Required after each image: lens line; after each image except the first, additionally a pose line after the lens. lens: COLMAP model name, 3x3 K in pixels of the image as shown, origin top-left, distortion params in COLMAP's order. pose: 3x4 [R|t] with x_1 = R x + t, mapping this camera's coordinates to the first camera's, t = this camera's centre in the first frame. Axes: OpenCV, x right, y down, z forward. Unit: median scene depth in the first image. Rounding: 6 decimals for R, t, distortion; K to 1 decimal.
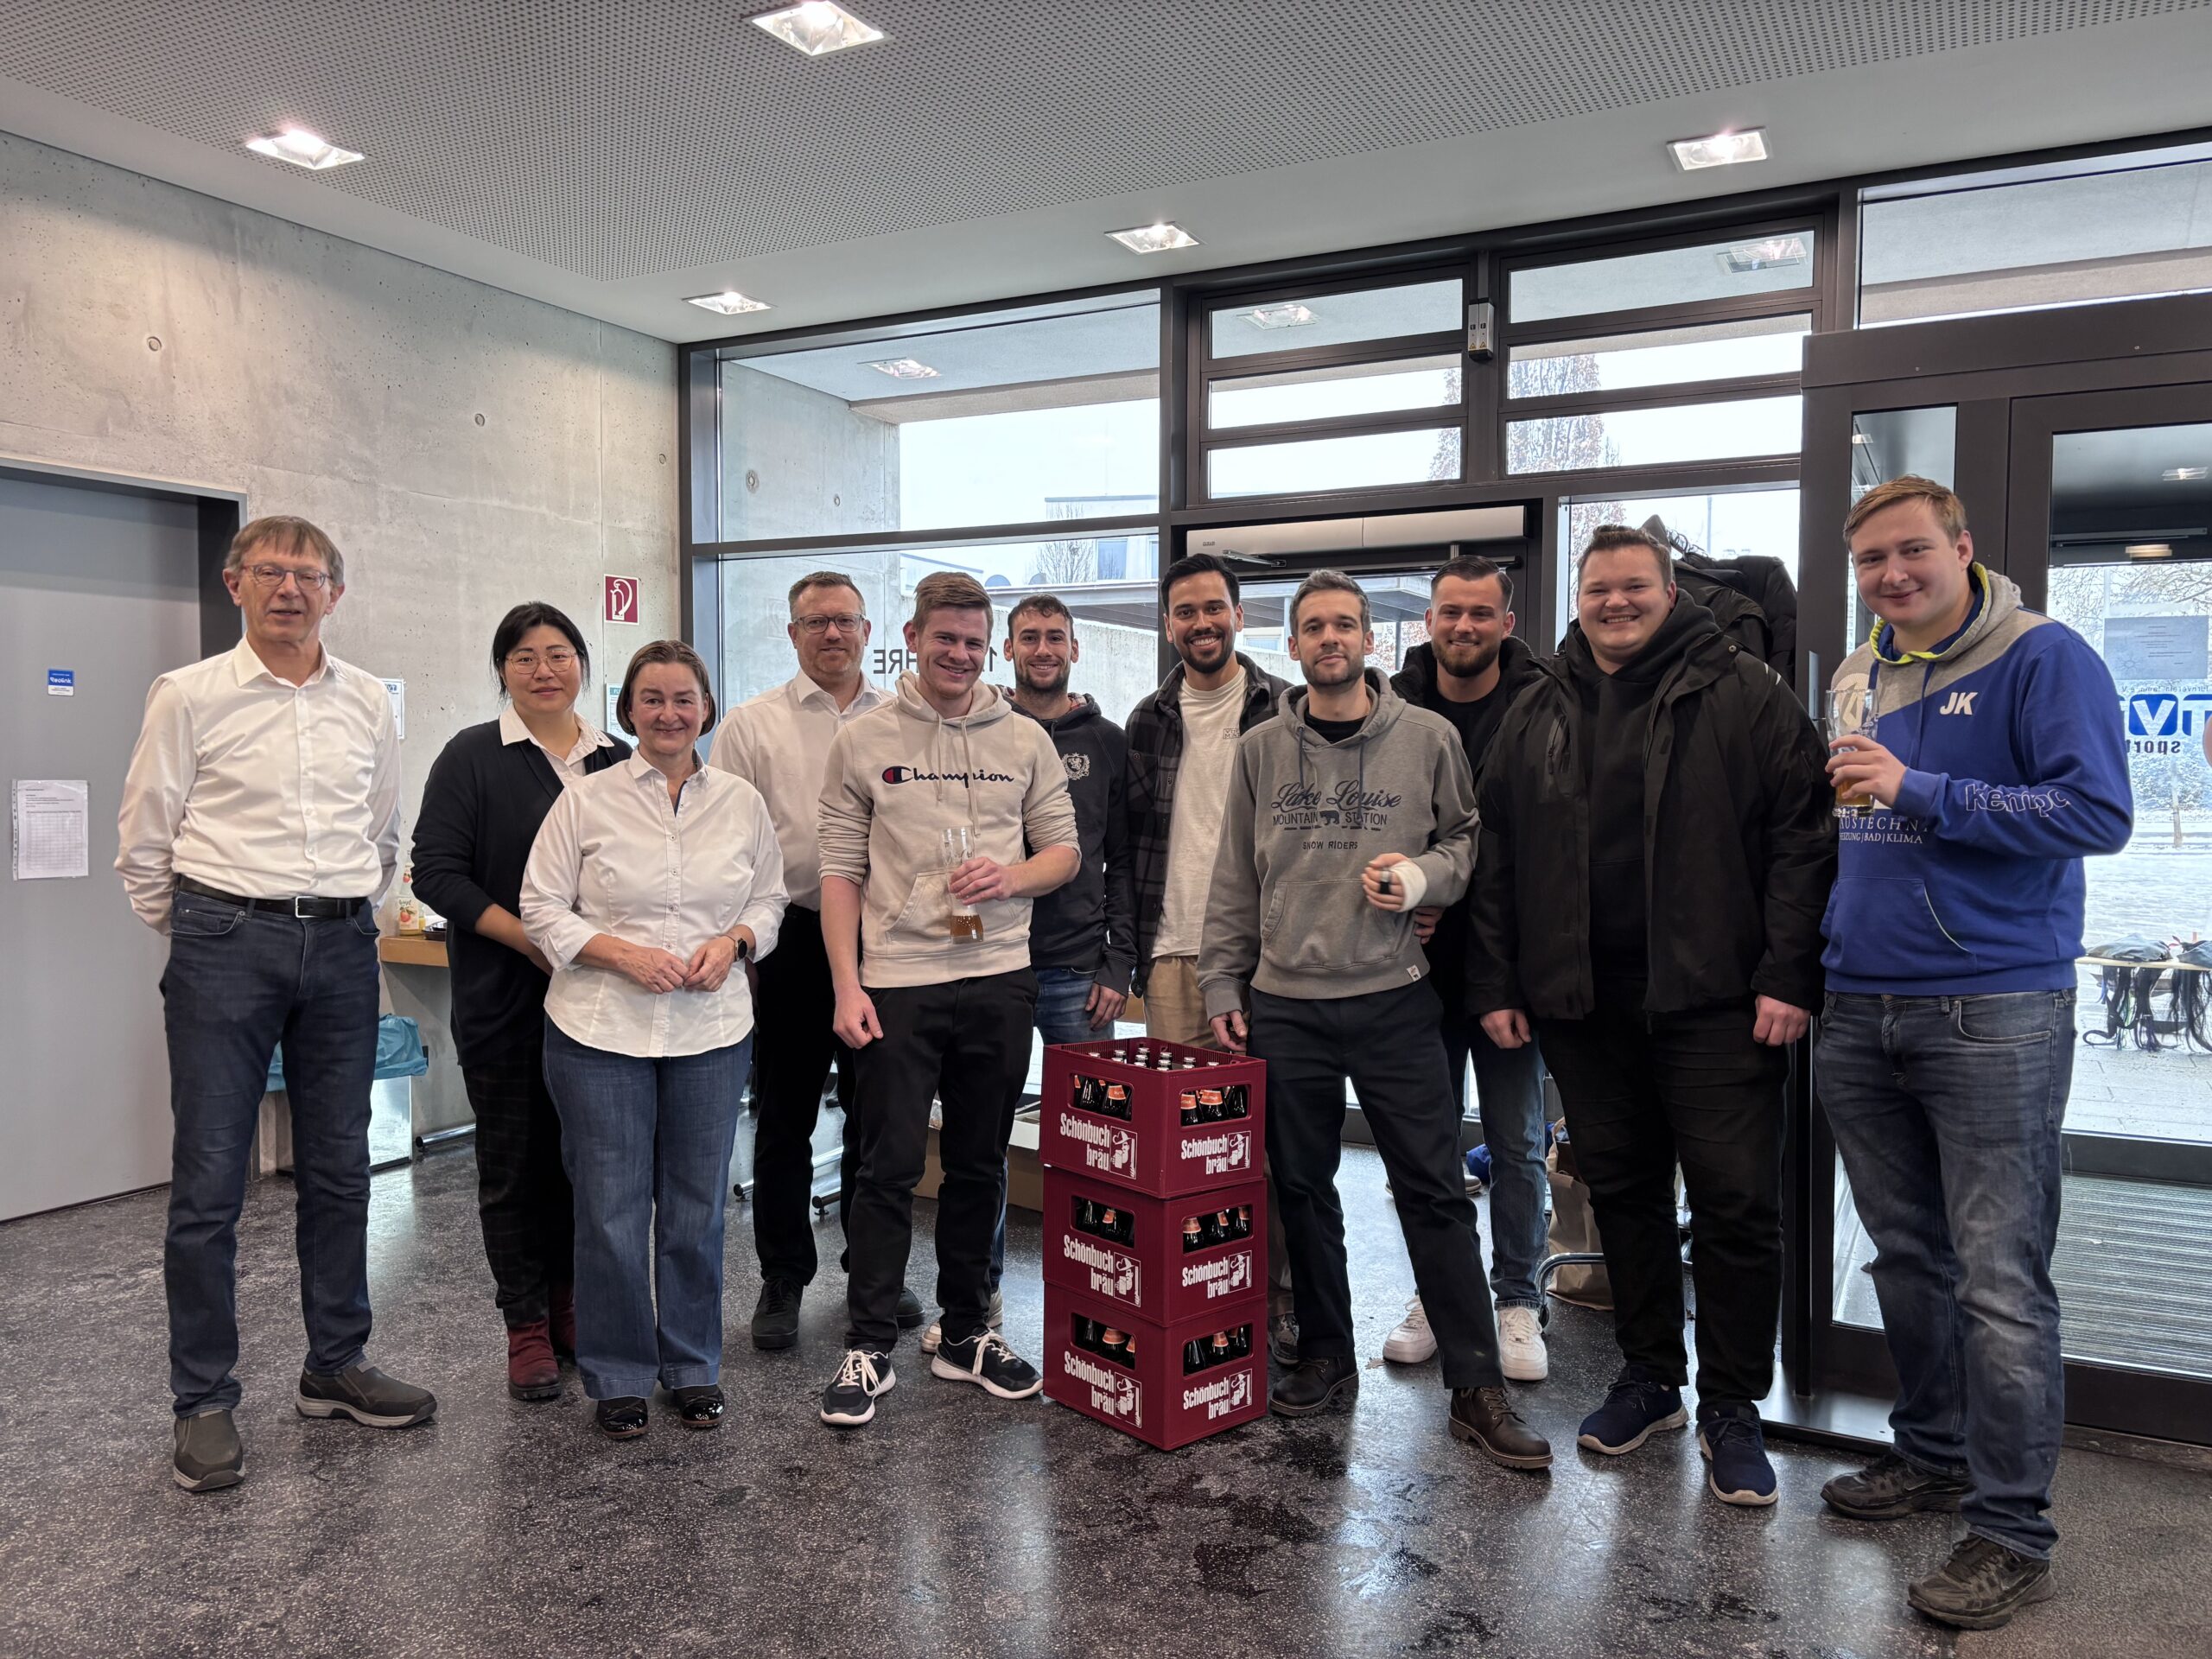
lens RADIAL K [[1674.2, 0, 1120.3], [0, 1674.2, 830.2], [0, 0, 1]] dist [0.046295, -0.051480]
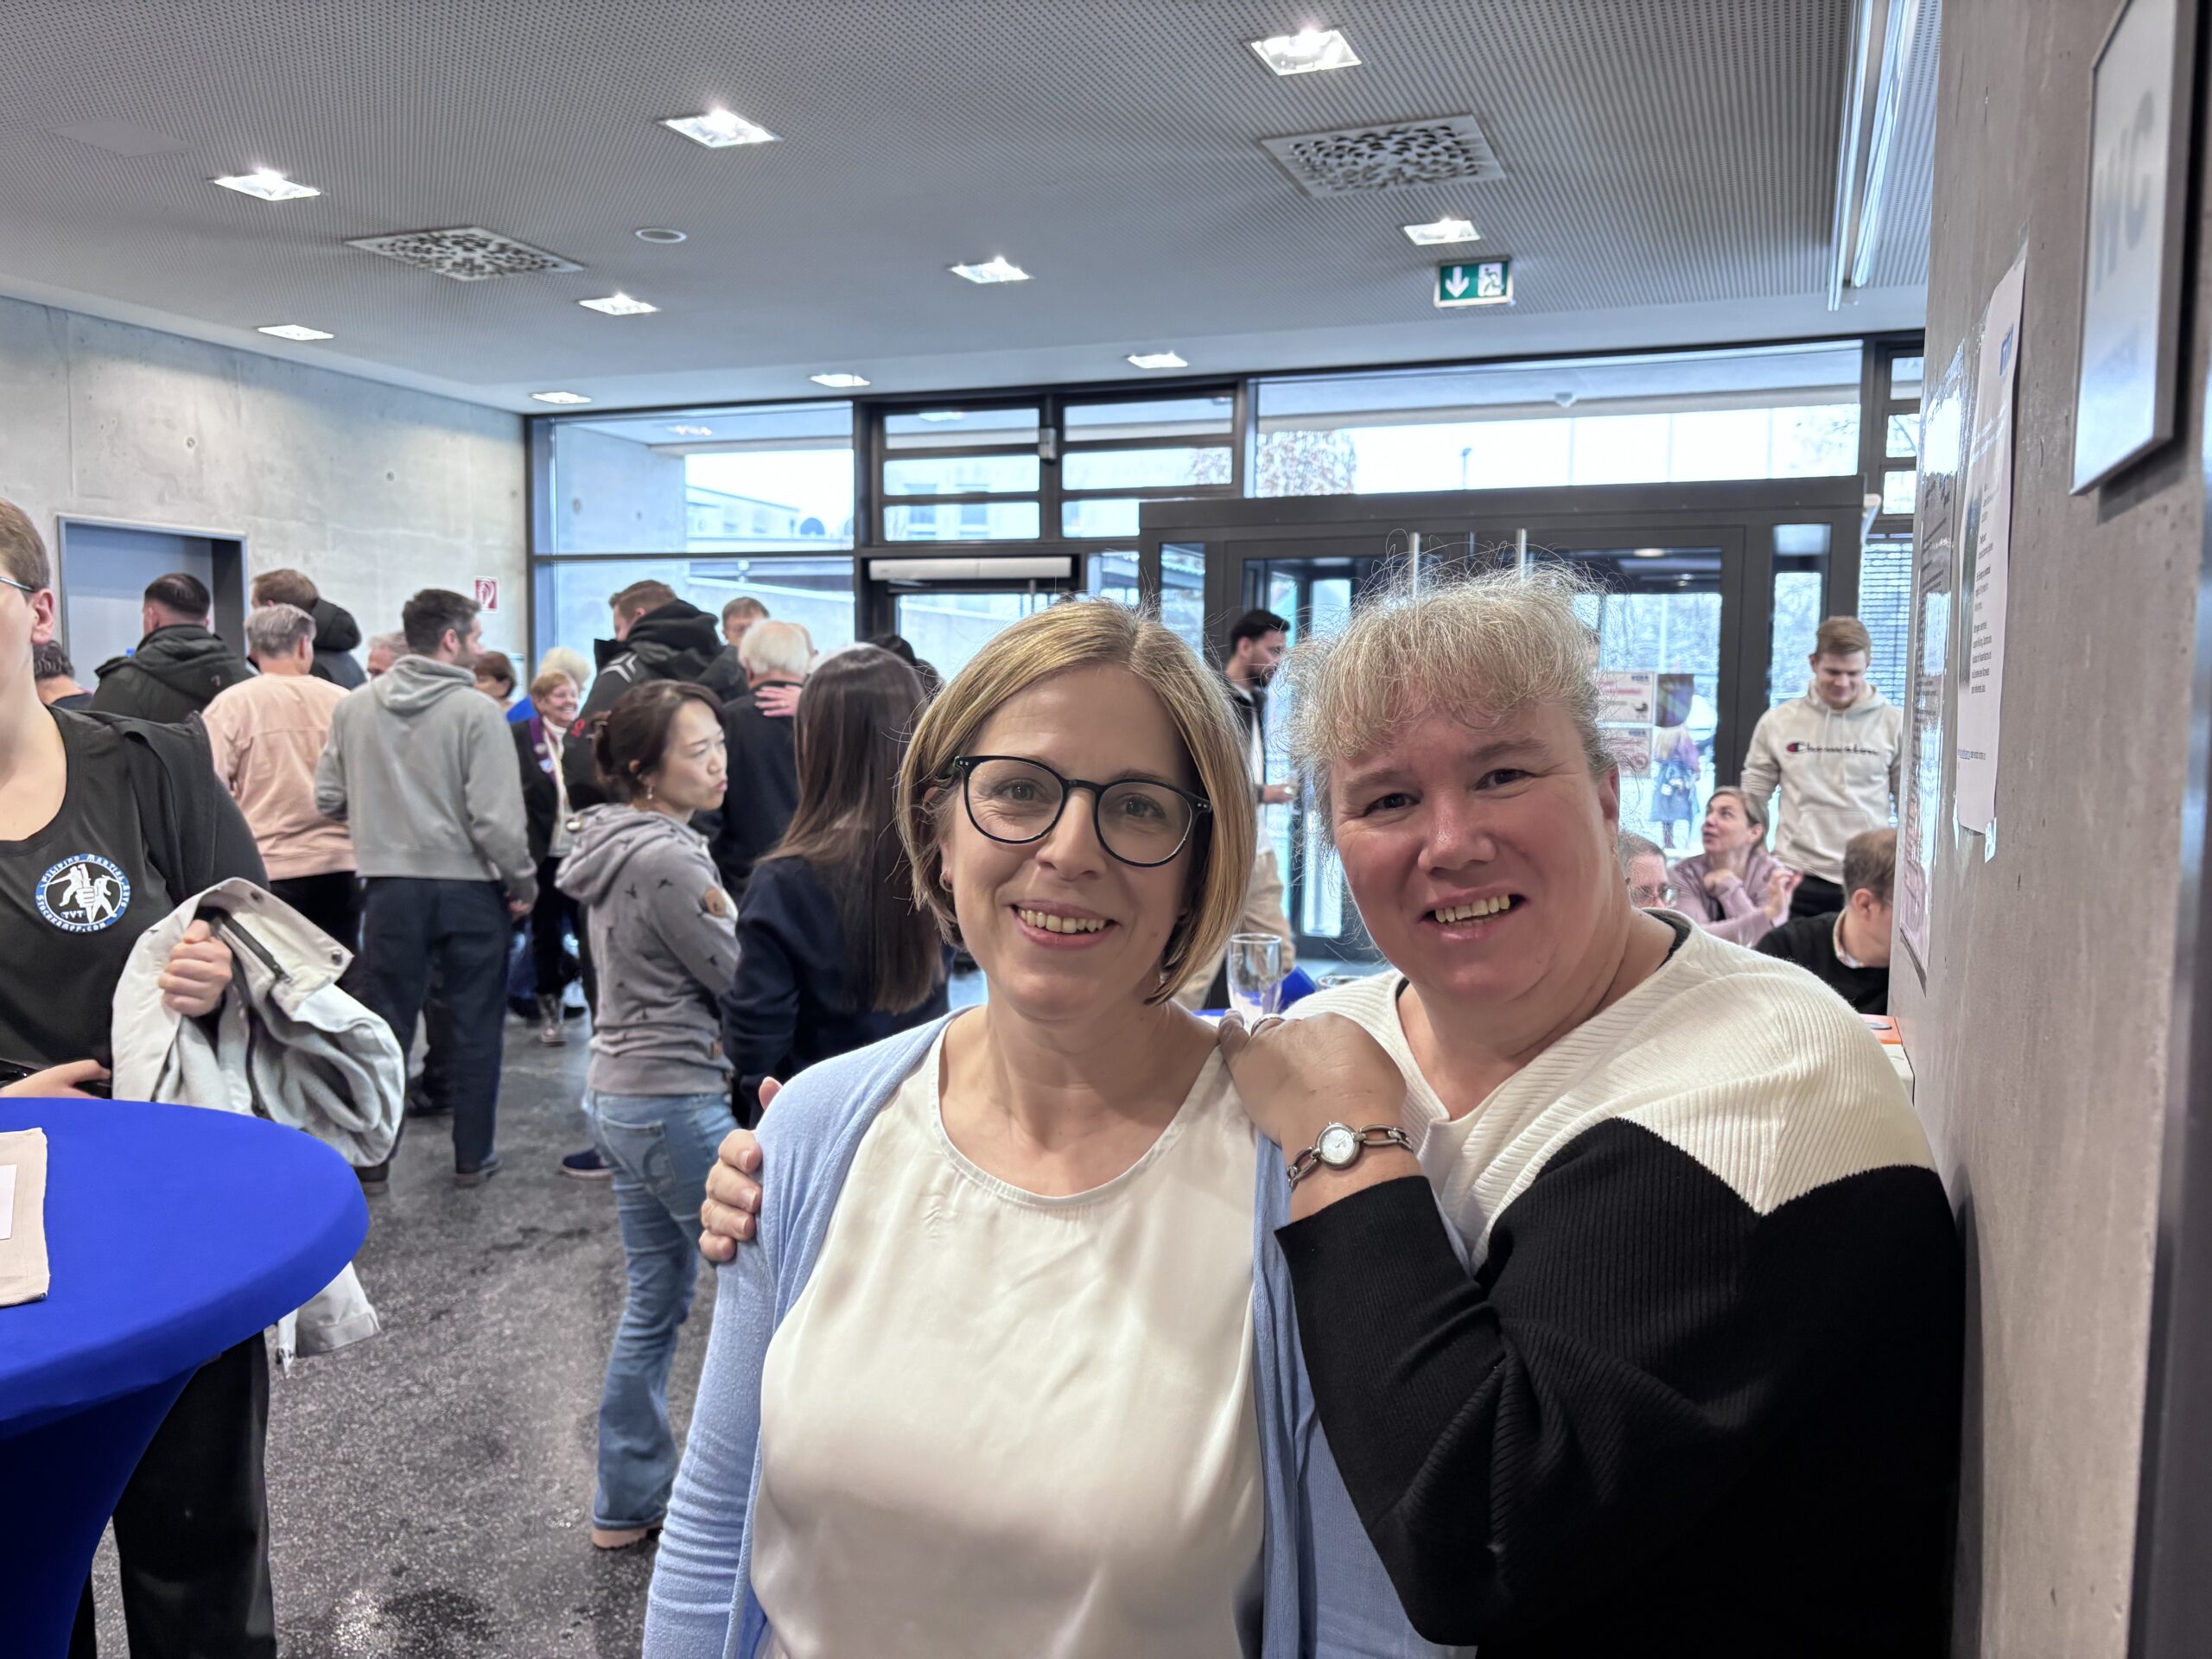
lens RADIAL K [[1674.2, 0, 1094.3], [0, 1674.2, 846.5], [0, 0, 1]] dist [0.046295, -0.051480]
pose [[0.996438, 0.004343, 0.084220, 0.126741], [-0.008580, 0.998712, 0.050011, 0.003036], [-0.083894, -0.050556, 0.995191, -0.603303]]
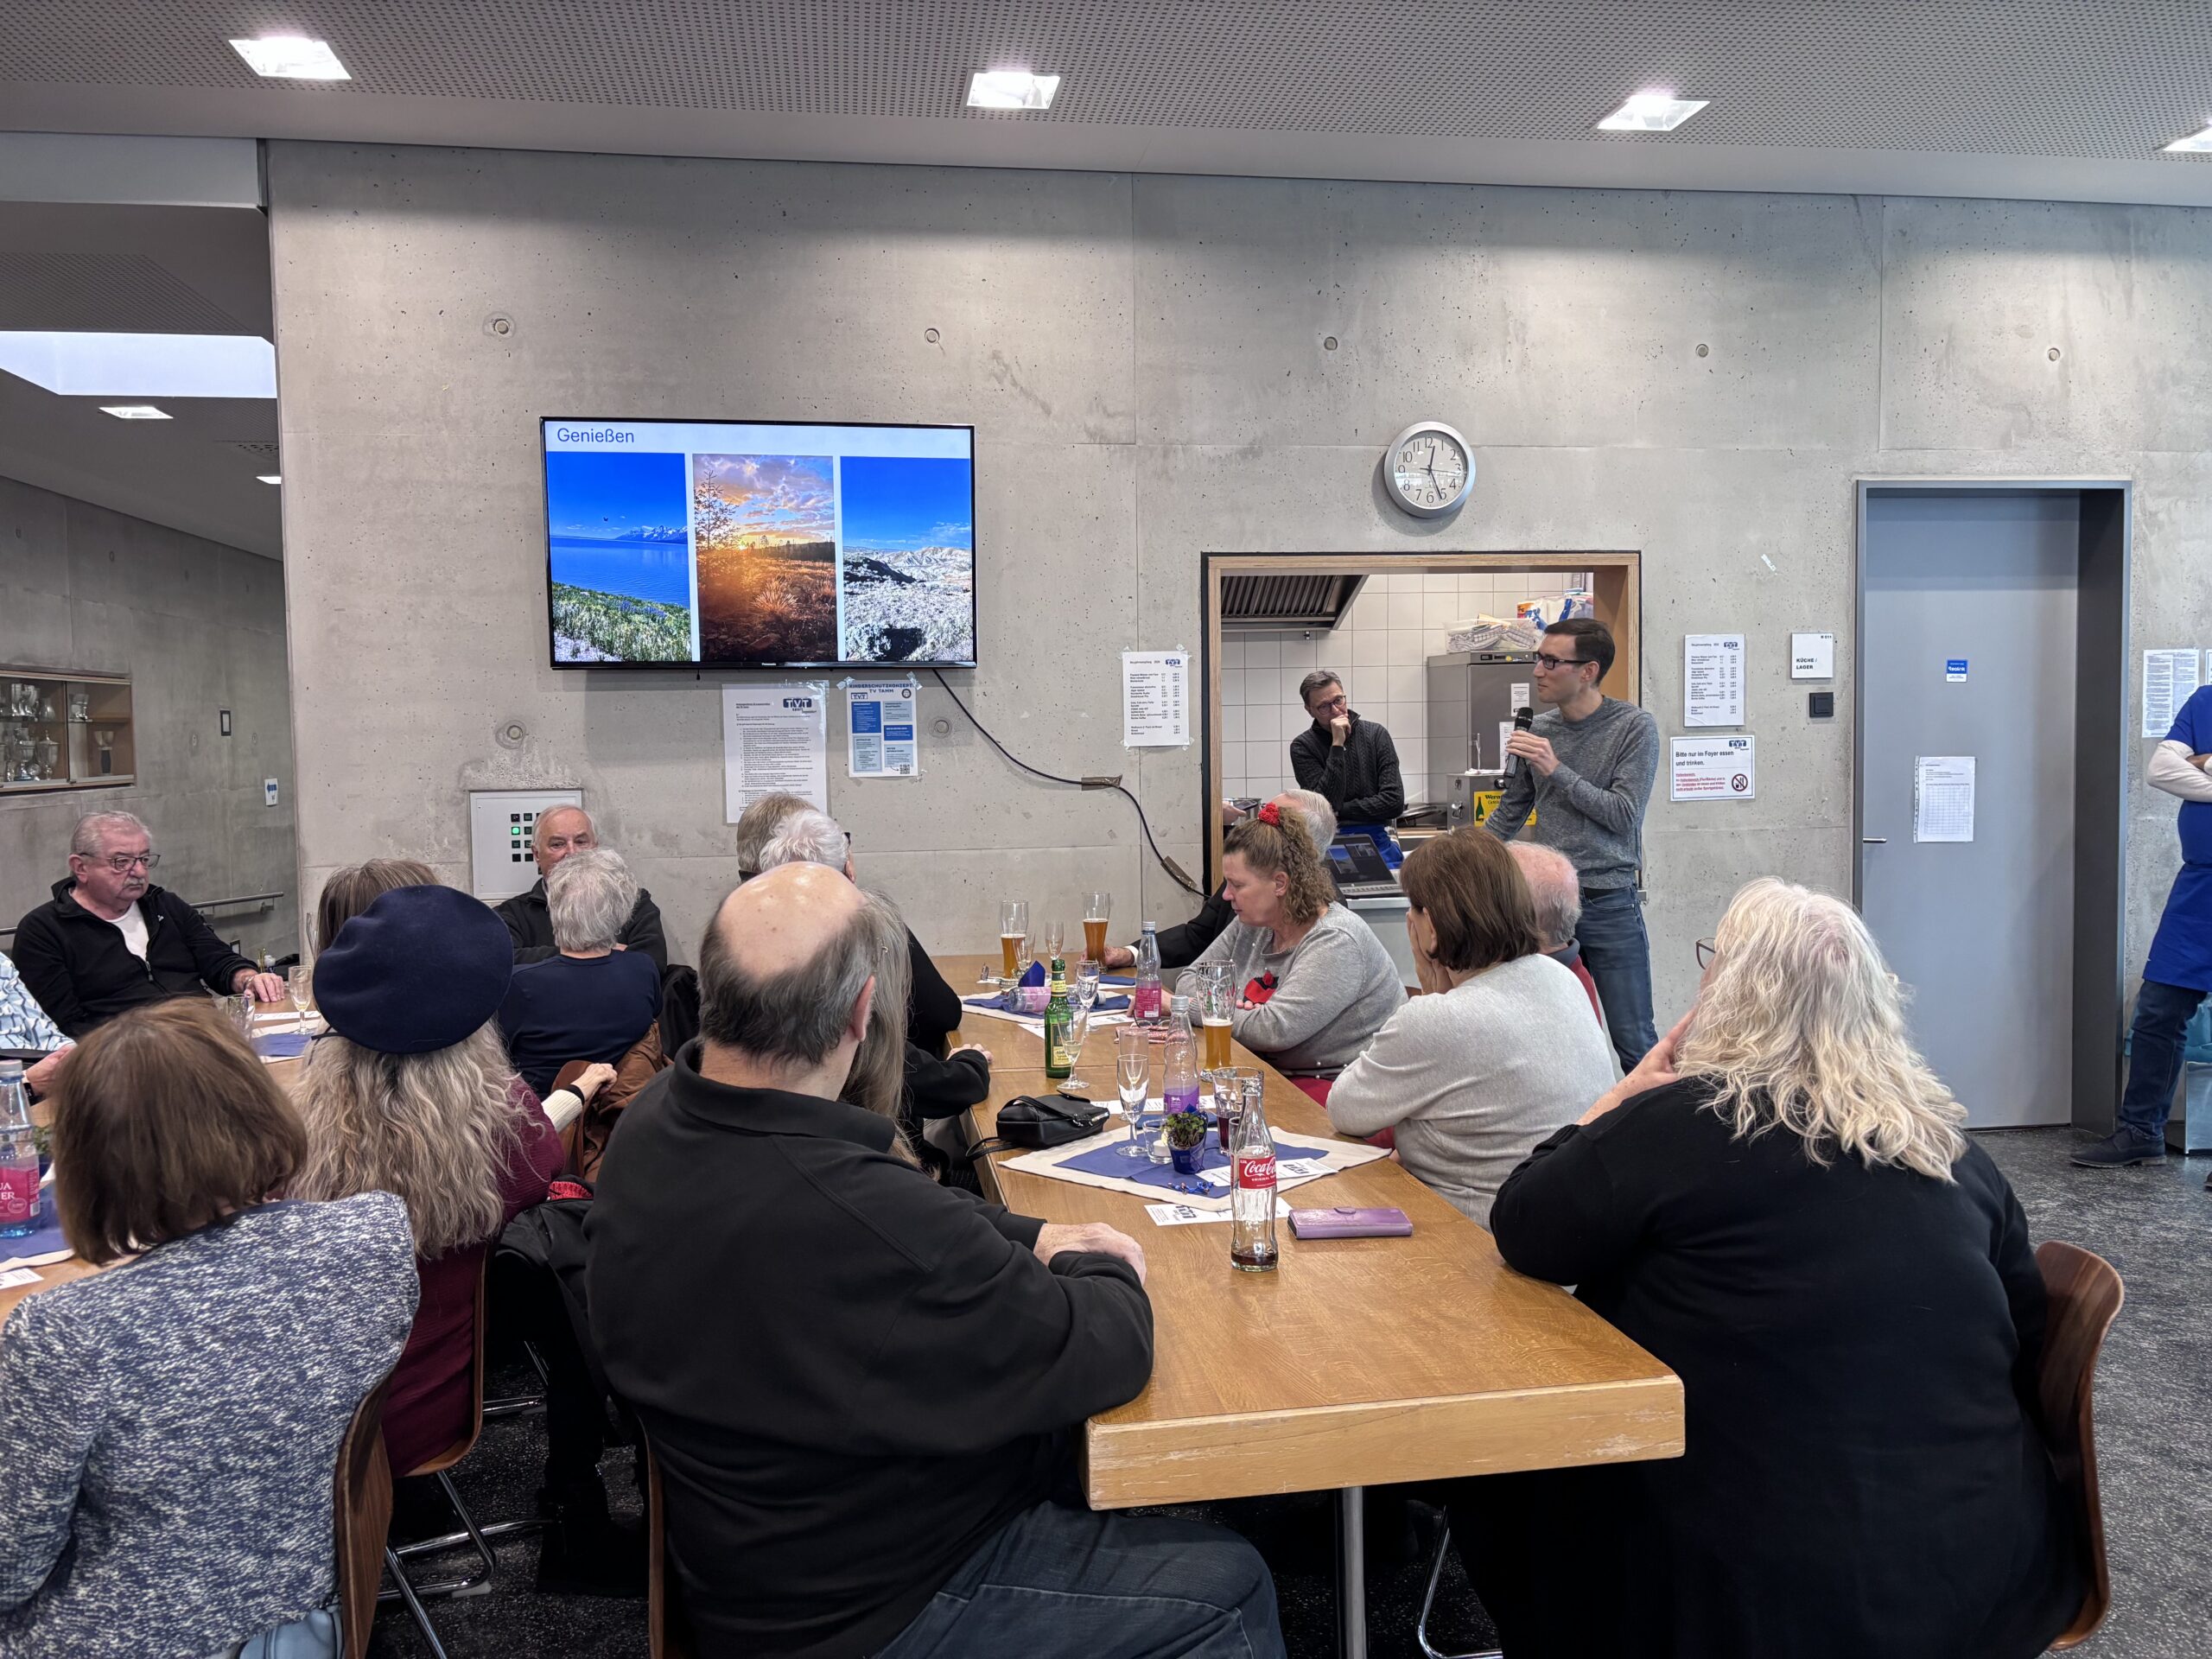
lens RADIAL K [[1674.2, 0, 1092.4], [0, 1674.2, 819.7], [0, 0, 1]] dist [0.046295, -0.051480]
pose [[0.586109, 0.028183, -0.809742, -0.040751], [-0.017502, 0.999602, 0.022123, -0.002049], [0.810043, 0.001205, 0.586369, -0.124144]]
